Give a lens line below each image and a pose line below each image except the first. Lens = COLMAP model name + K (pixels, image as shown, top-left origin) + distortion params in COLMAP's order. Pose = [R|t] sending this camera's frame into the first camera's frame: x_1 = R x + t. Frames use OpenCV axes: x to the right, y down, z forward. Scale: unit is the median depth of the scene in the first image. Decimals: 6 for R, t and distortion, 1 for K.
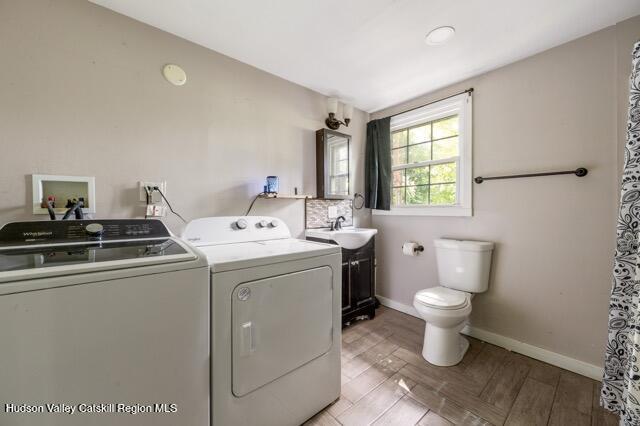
lens RADIAL K [[254.9, 0, 322.1], [0, 254.9, 212.3], [0, 0, 1]] dist [-0.006736, -0.000969]
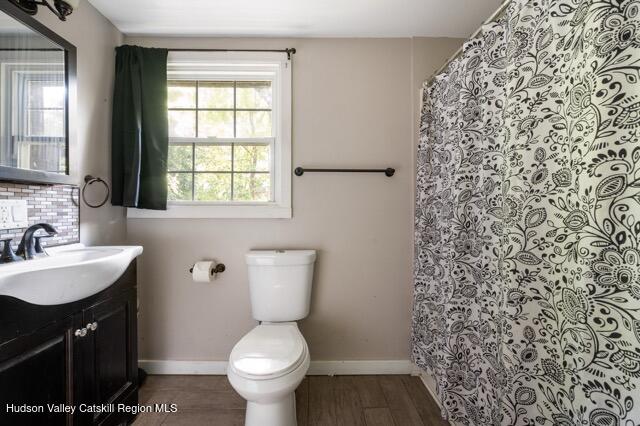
lens RADIAL K [[254.9, 0, 322.1], [0, 254.9, 210.9], [0, 0, 1]] dist [-0.006736, -0.000969]
pose [[0.638893, -0.000425, 0.769296, 0.050263], [0.005142, 0.999980, -0.003717, -0.001762], [-0.769279, 0.006331, 0.638882, 0.378269]]
